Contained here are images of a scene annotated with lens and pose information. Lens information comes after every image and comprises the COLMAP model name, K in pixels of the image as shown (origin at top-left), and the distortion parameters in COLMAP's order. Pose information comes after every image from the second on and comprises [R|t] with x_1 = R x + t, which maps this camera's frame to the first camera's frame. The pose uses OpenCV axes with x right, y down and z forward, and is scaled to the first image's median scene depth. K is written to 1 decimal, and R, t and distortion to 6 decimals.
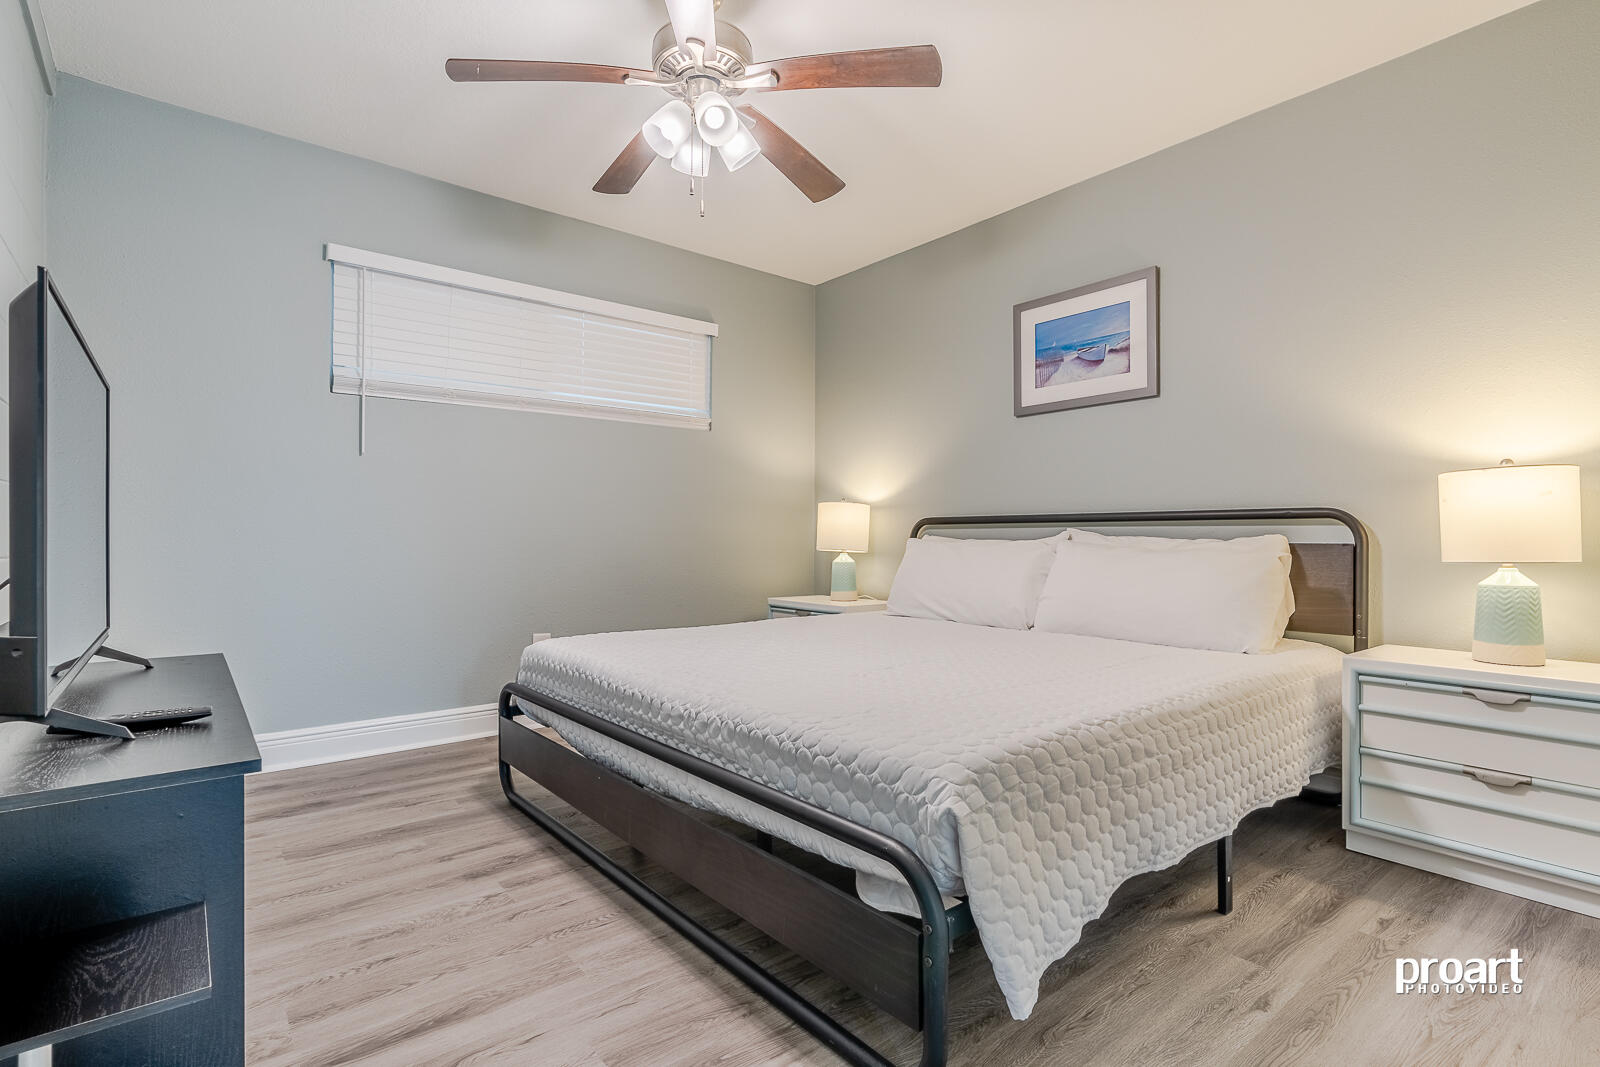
lens RADIAL K [[734.5, 0, 804.2], [0, 734.5, 564.8], [0, 0, 1]] dist [-0.031307, 0.000112]
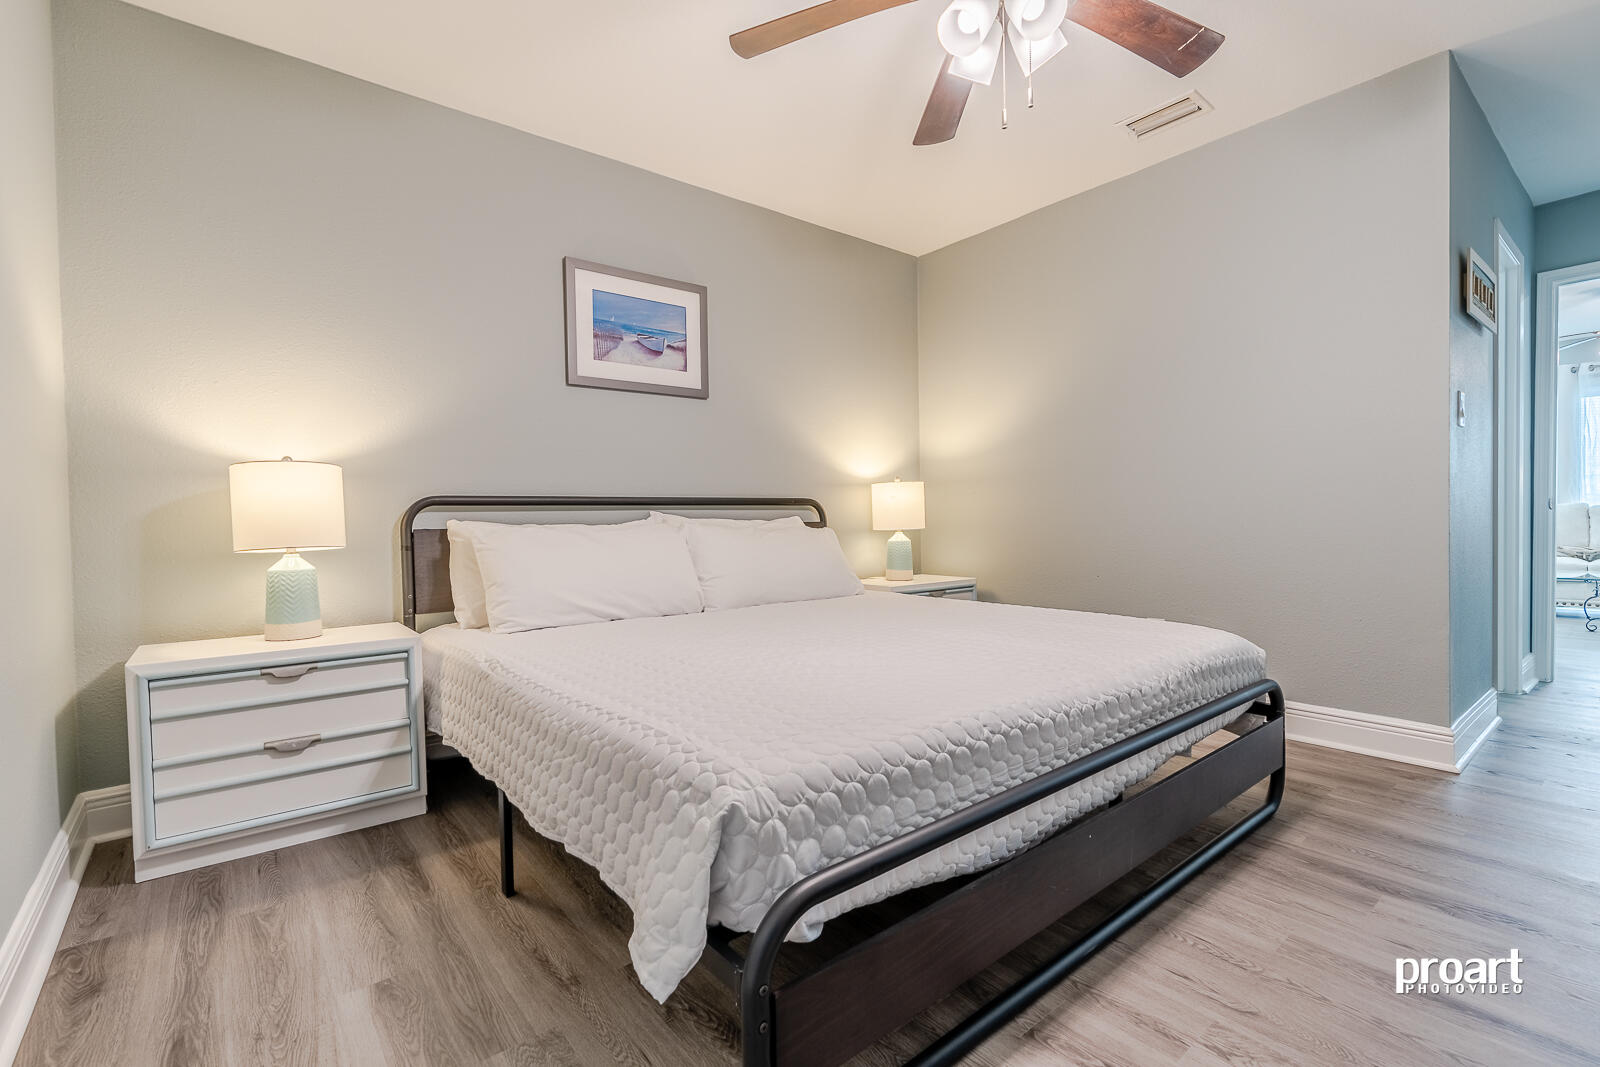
lens RADIAL K [[724.3, 0, 799.6], [0, 724.3, 537.3], [0, 0, 1]] dist [-0.001084, 0.000257]
pose [[0.022184, -0.024600, 0.999451, -0.632710], [0.054877, 0.998220, 0.023352, -0.027076], [-0.998247, 0.054329, 0.023495, 0.781600]]
